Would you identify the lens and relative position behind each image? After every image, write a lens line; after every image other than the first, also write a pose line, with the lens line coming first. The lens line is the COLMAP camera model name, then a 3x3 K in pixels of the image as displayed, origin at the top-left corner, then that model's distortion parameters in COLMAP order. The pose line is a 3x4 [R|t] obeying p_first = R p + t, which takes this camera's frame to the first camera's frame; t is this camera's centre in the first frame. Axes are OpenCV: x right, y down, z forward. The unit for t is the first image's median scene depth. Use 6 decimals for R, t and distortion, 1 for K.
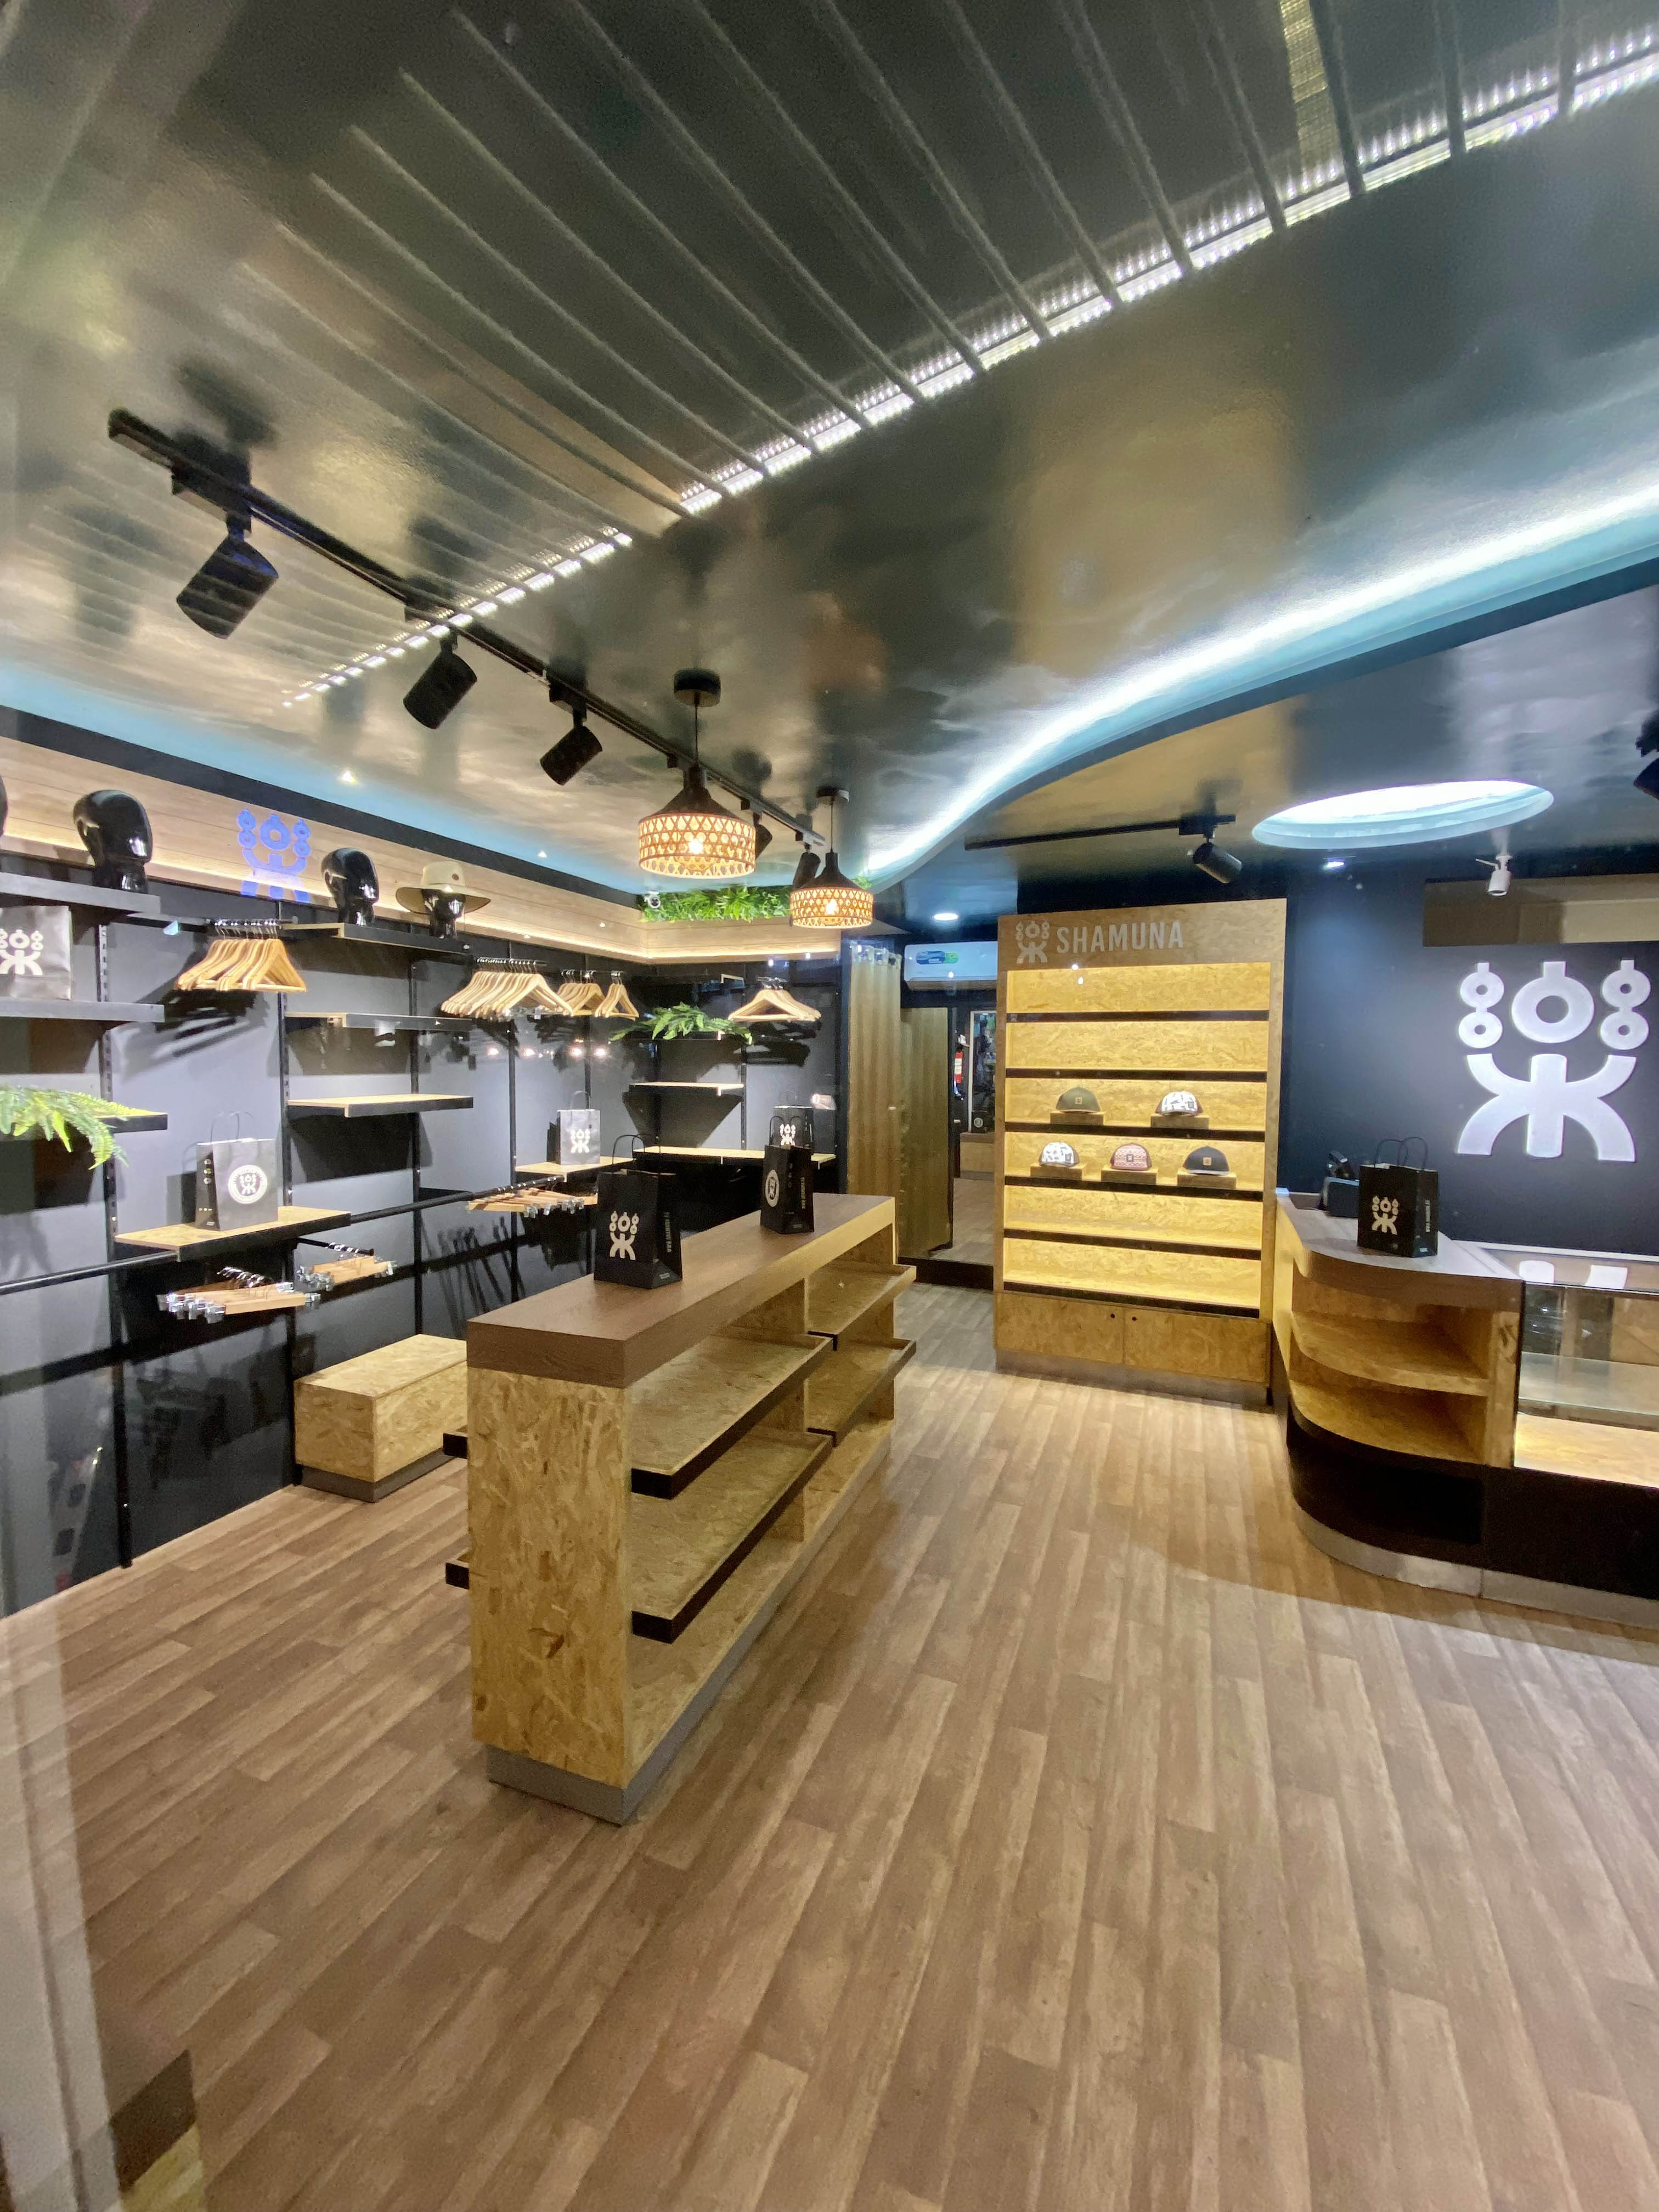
lens RADIAL K [[896.1, 0, 828.2], [0, 896.1, 1117.7], [0, 0, 1]] dist [0.000335, -0.000287]
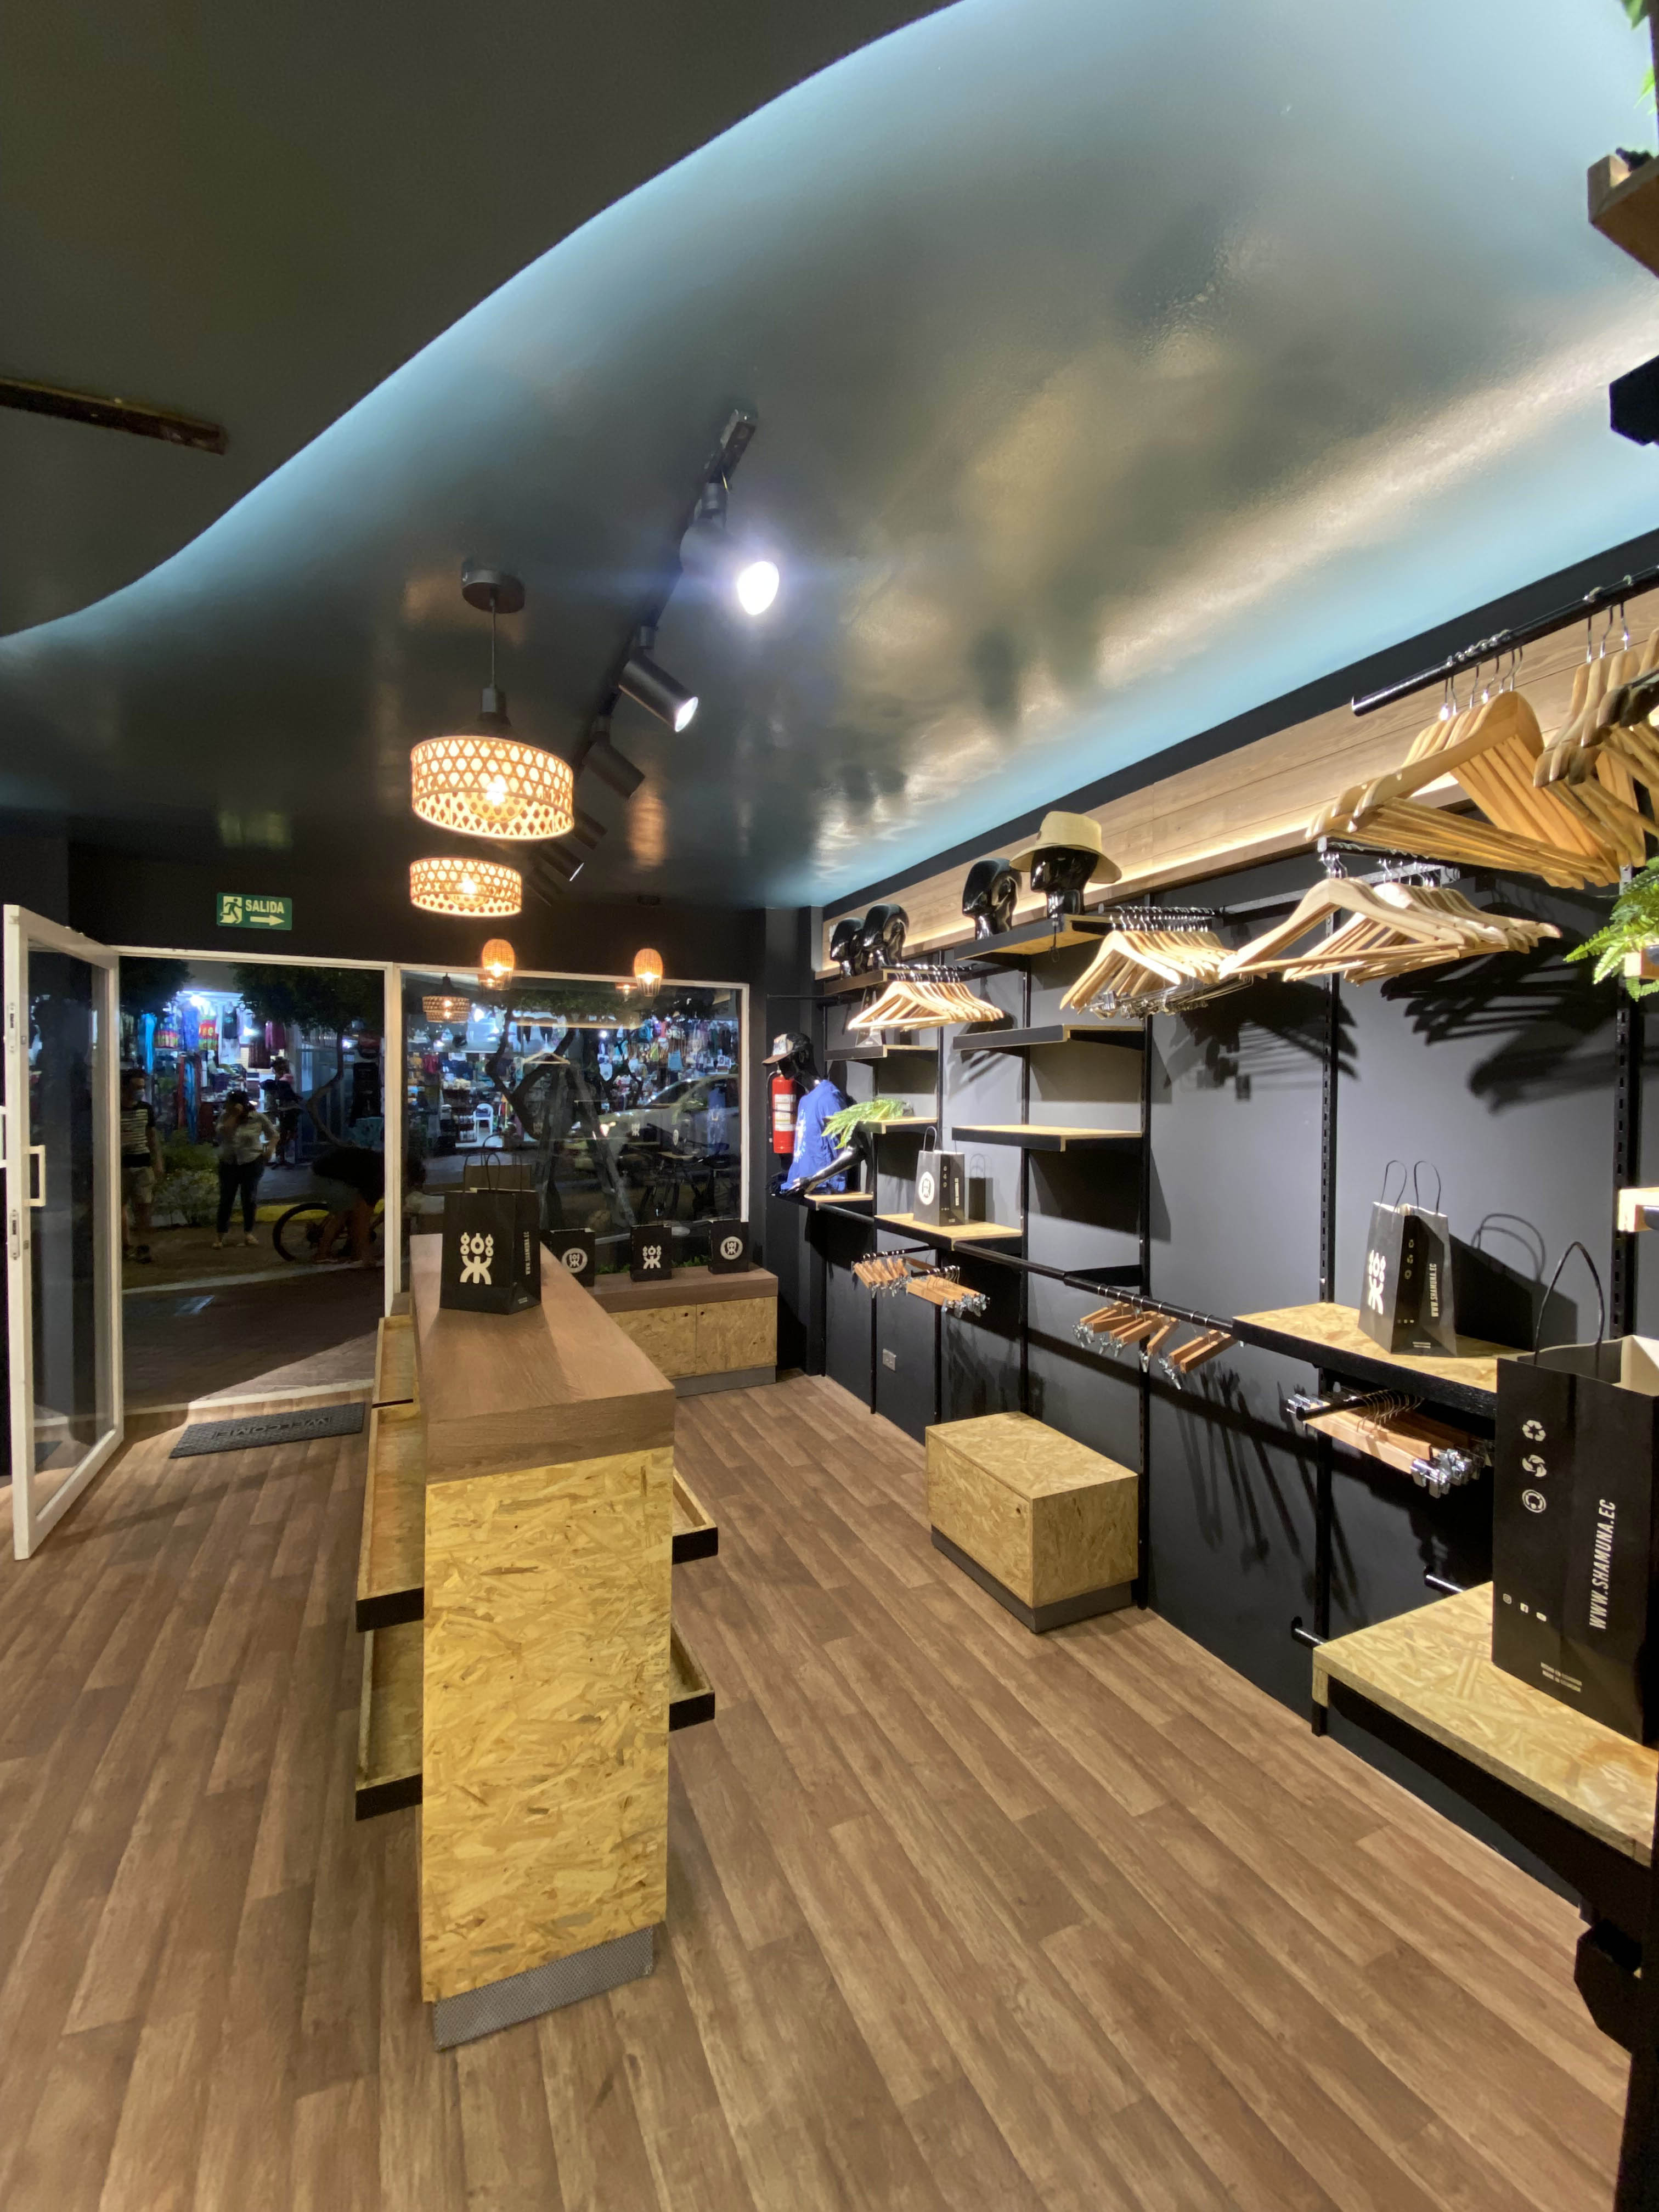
lens RADIAL K [[896.1, 0, 828.2], [0, 896.1, 1117.7], [0, 0, 1]] dist [0.000335, -0.000287]
pose [[-0.689723, 0.020295, -0.723789, 0.253696], [-0.052638, 0.995557, 0.078075, -0.092602], [0.722158, 0.091949, -0.685590, 1.511003]]
